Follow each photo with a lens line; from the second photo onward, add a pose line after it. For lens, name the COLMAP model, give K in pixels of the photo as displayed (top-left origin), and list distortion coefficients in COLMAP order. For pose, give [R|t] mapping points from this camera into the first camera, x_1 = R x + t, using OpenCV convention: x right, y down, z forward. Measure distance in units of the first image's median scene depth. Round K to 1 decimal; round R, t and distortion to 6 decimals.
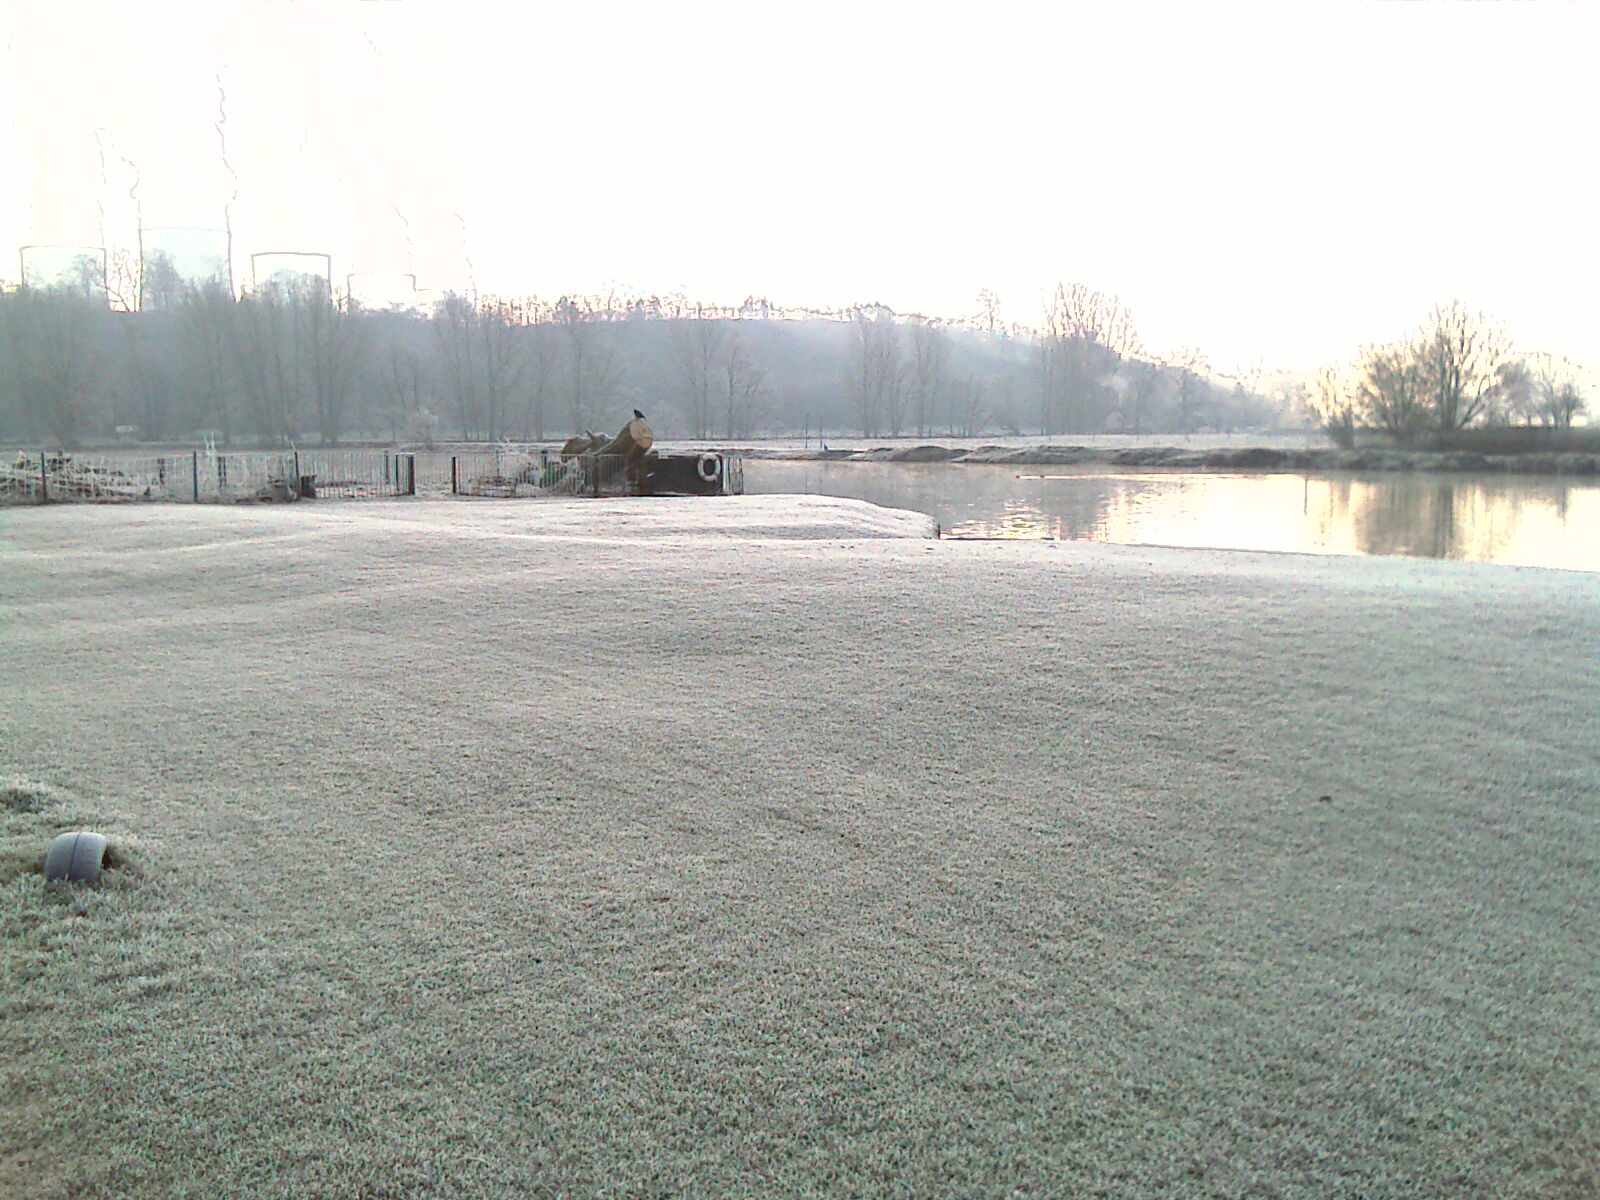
lens RADIAL K [[1729.7, 0, 789.2], [0, 1729.7, 598.6], [0, 0, 1]] dist [-0.001693, -0.031016]
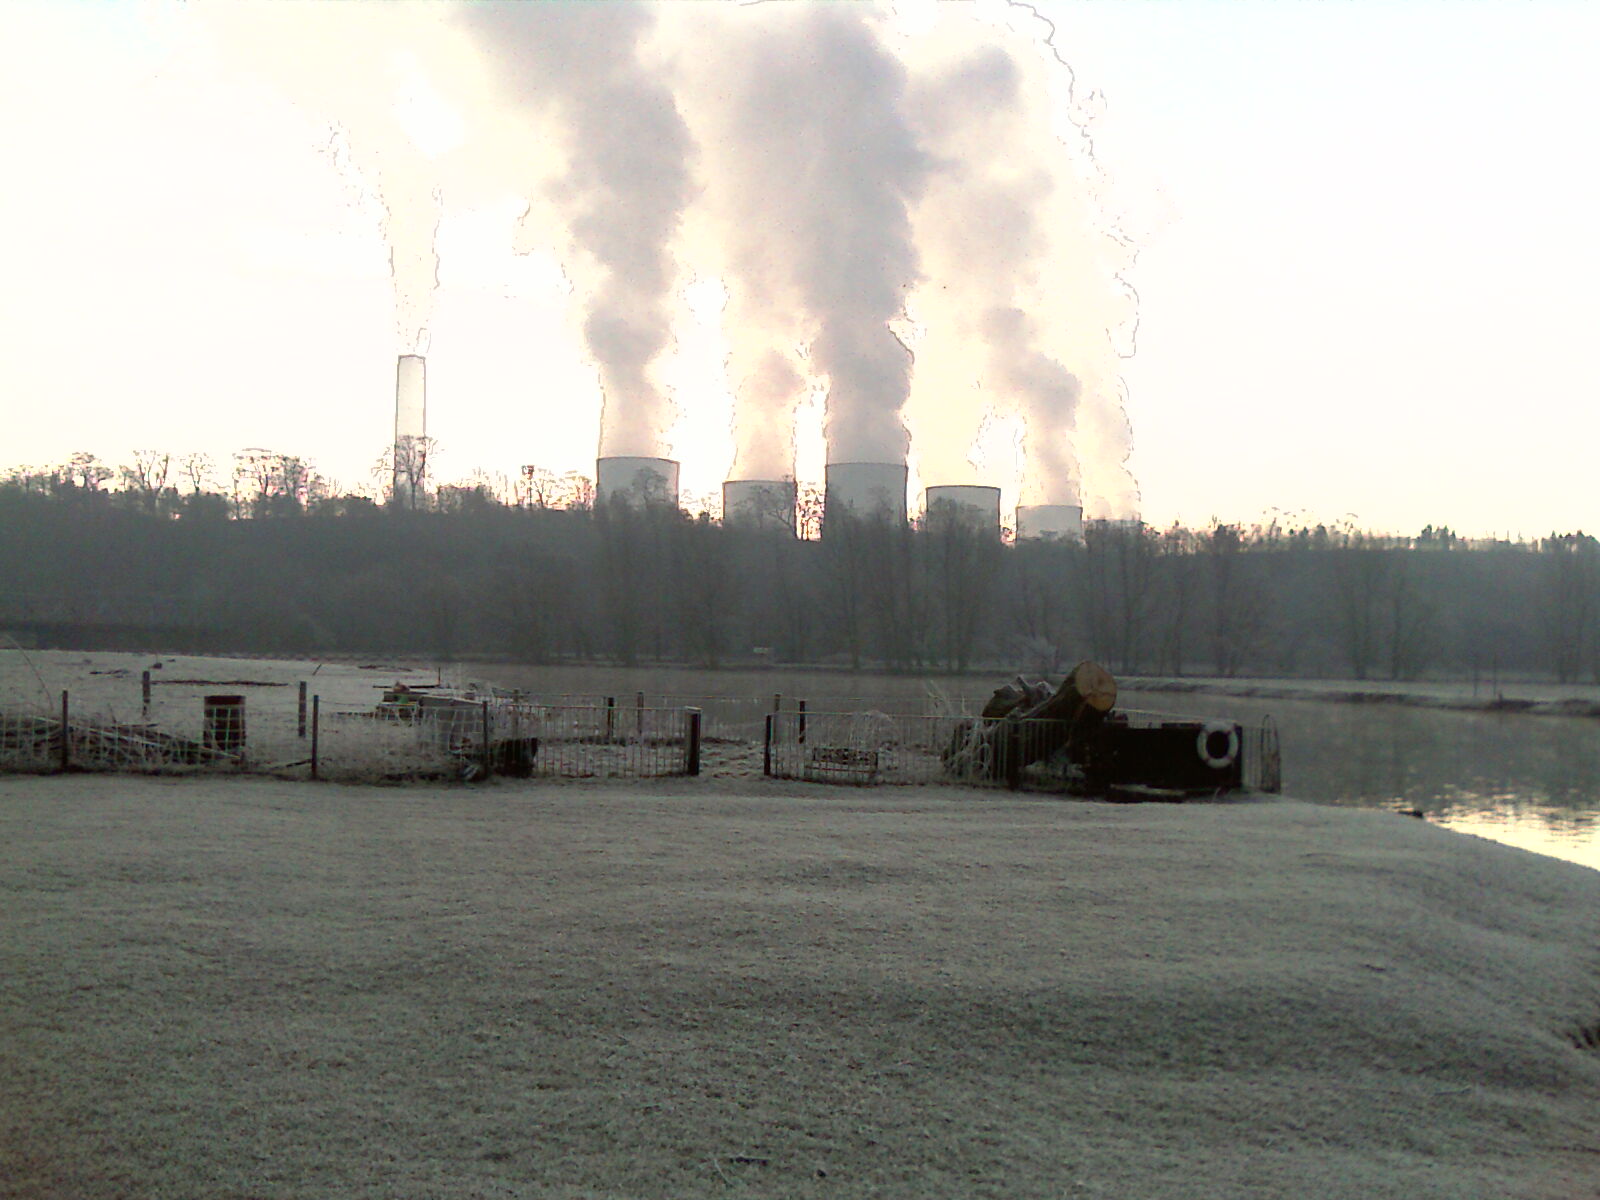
lens RADIAL K [[1729.7, 0, 789.2], [0, 1729.7, 598.6], [0, 0, 1]] dist [-0.001693, -0.031016]
pose [[0.928771, 0.015394, -0.370333, 0.036862], [-0.064202, 0.990716, -0.119833, -0.044724], [0.365051, 0.135073, 0.921137, 0.384215]]
